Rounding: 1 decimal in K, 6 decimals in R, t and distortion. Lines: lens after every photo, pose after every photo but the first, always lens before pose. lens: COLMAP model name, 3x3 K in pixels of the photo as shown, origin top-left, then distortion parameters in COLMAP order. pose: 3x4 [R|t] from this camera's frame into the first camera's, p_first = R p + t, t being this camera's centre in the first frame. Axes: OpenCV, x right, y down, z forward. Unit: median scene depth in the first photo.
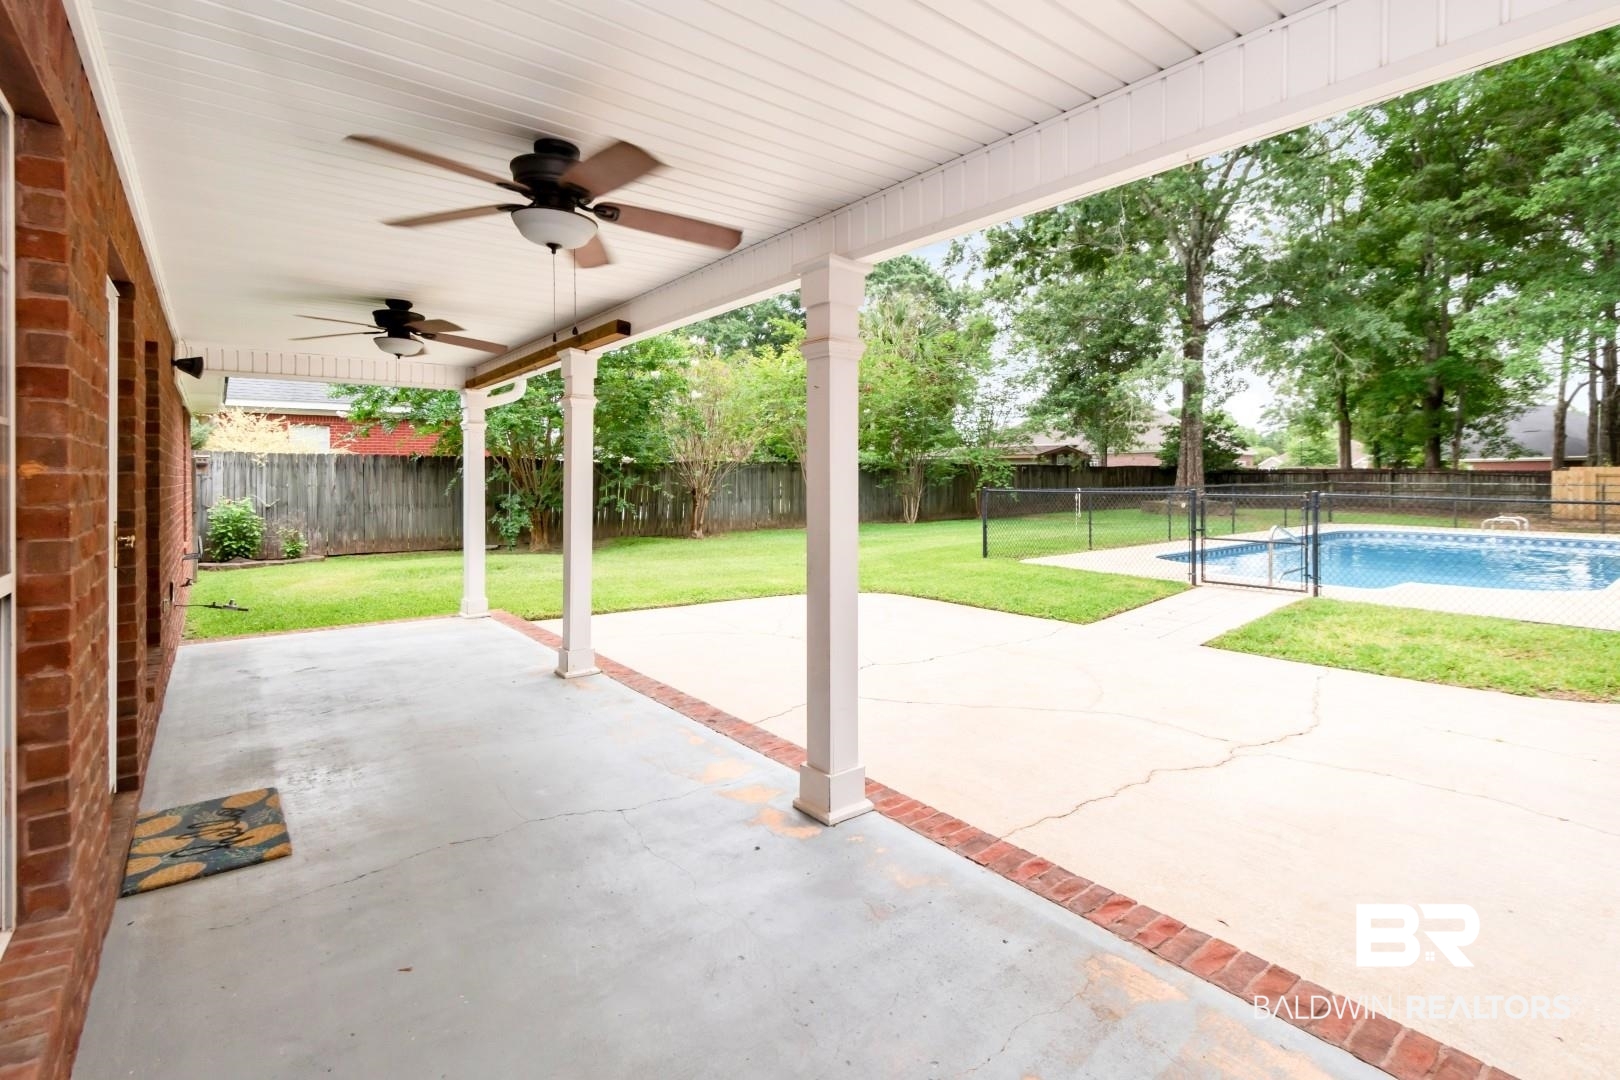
lens RADIAL K [[734.3, 0, 814.9], [0, 734.3, 468.0], [0, 0, 1]] dist [0.004647, -0.001246]
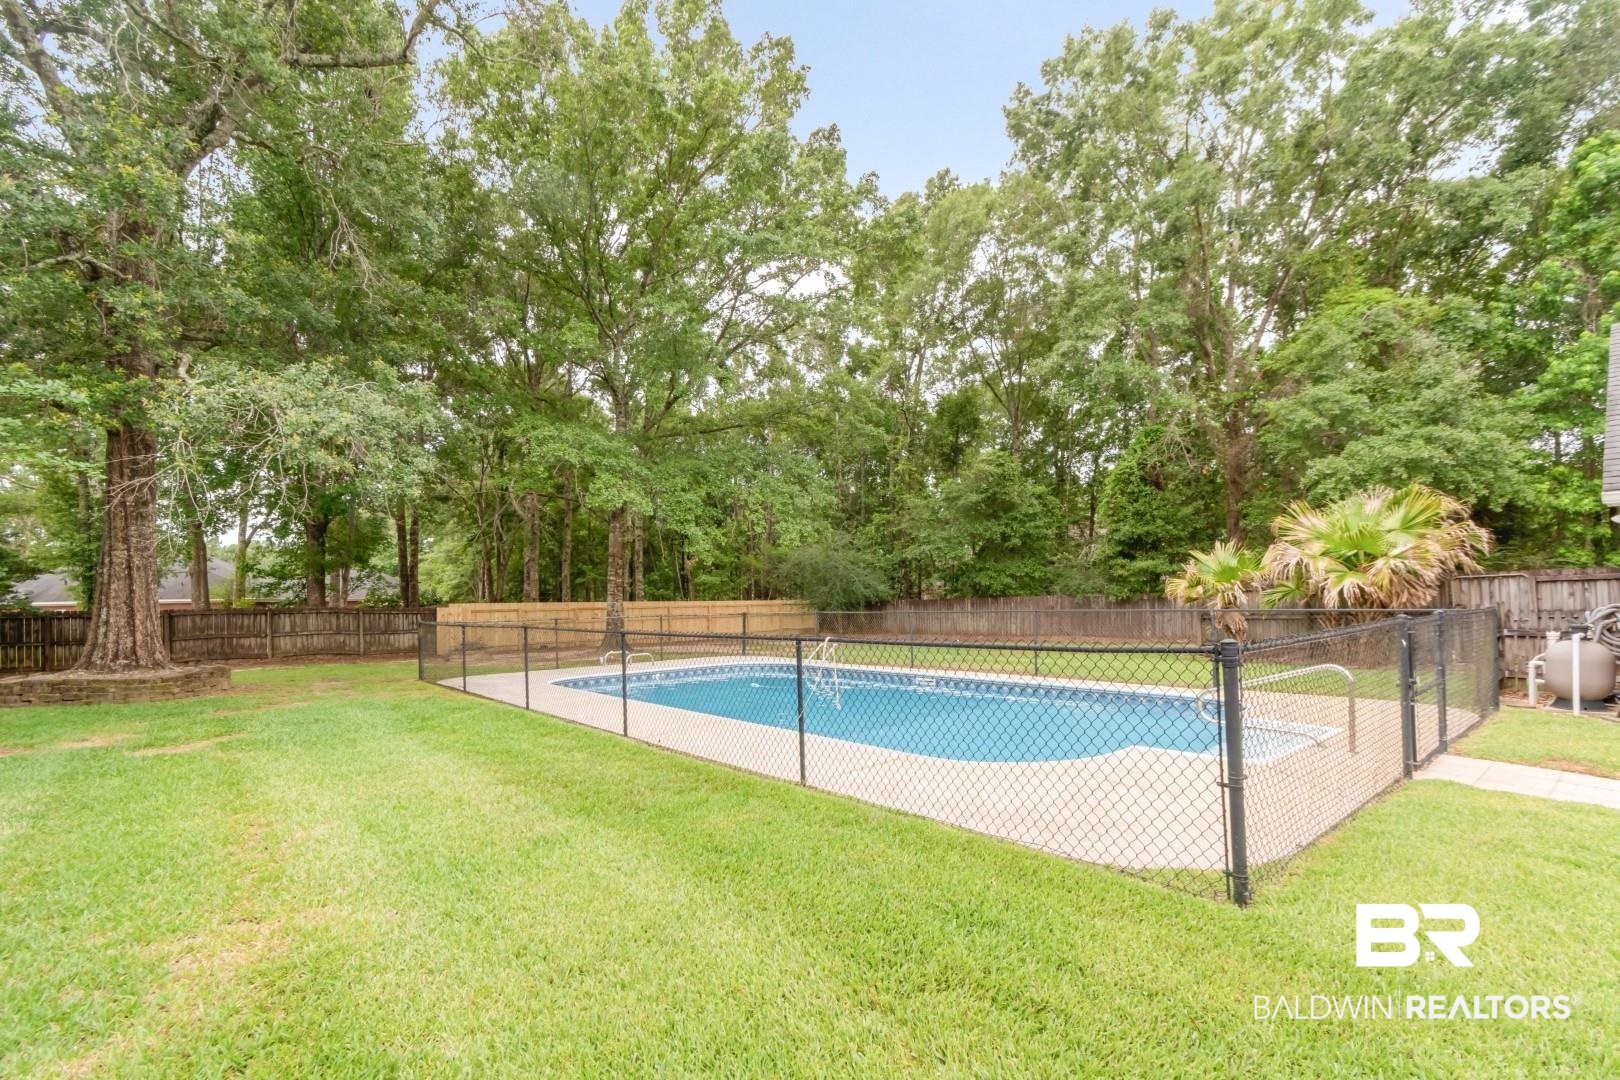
lens RADIAL K [[734.3, 0, 788.6], [0, 734.3, 591.4], [0, 0, 1]] dist [0.004647, -0.001246]
pose [[-0.028371, 0.015520, 0.999477, -0.017047], [0.015470, 0.999767, -0.015086, 0.002687], [-0.999478, 0.015034, -0.028604, 0.436001]]
